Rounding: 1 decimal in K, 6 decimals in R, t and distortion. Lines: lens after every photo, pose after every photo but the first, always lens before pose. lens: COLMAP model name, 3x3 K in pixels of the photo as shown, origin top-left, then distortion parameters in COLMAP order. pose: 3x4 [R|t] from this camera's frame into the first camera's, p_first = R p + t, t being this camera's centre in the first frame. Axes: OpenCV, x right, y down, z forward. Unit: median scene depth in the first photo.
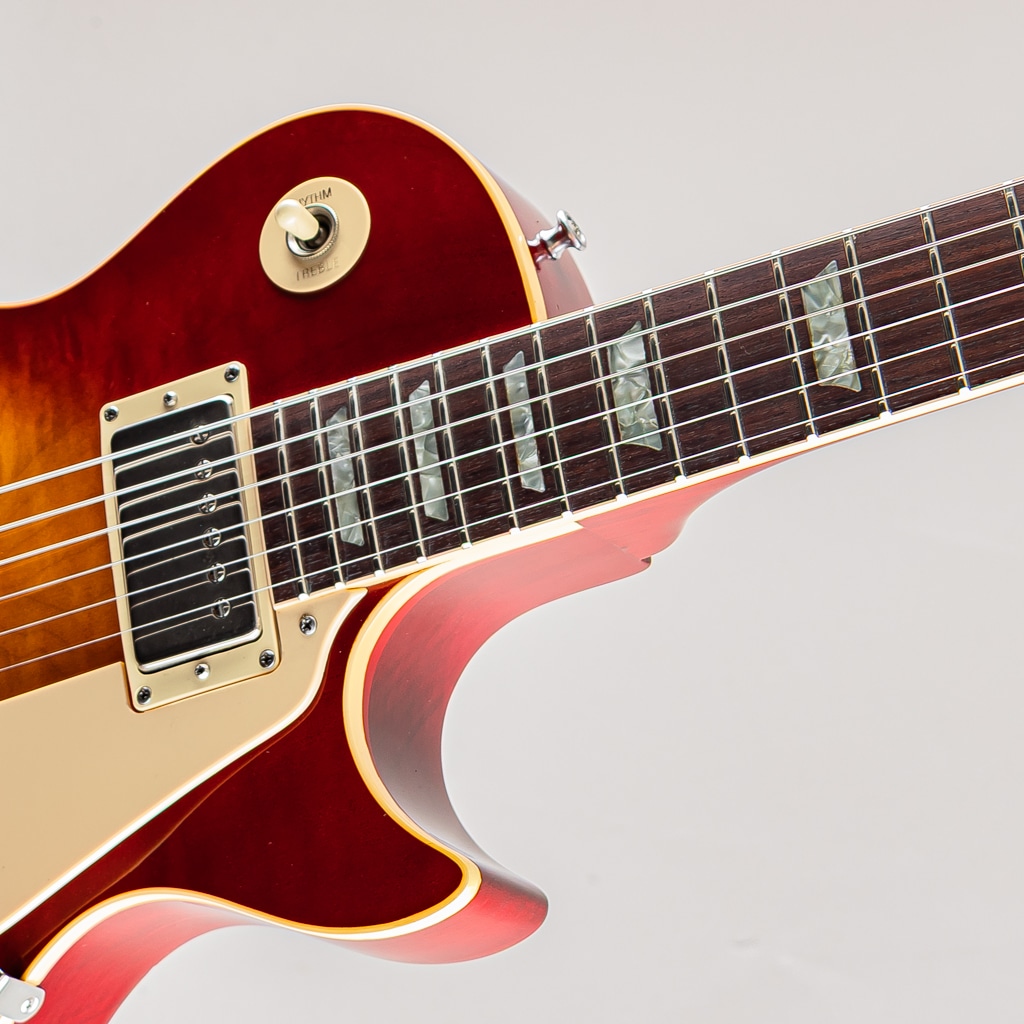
lens RADIAL K [[2966.8, 0, 512.0], [0, 2966.8, 512.0], [0, 0, 1]] dist [-0.004955, -0.023028]
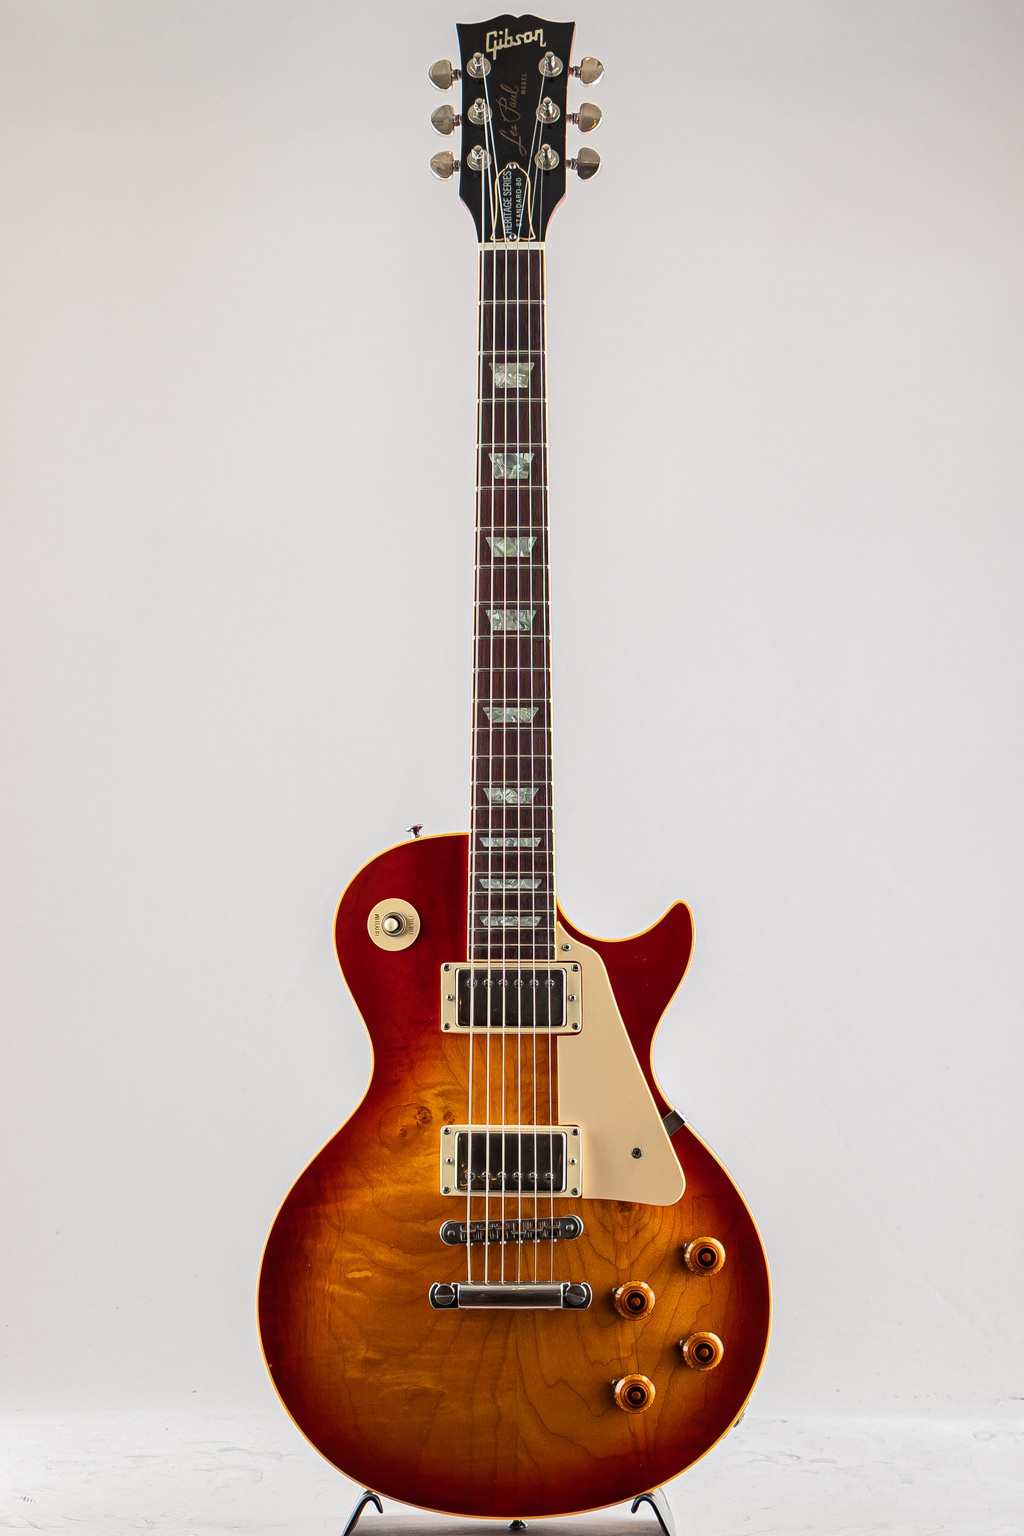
lens RADIAL K [[3506.1, 0, 512.0], [0, 3506.1, 768.0], [0, 0, 1]] dist [-0.054076, 0.019196]
pose [[0.173638, -0.860564, 0.478831, -1.351003], [0.930788, 0.302231, 0.205644, -0.653007], [-0.321687, 0.409982, 0.853482, -1.544978]]
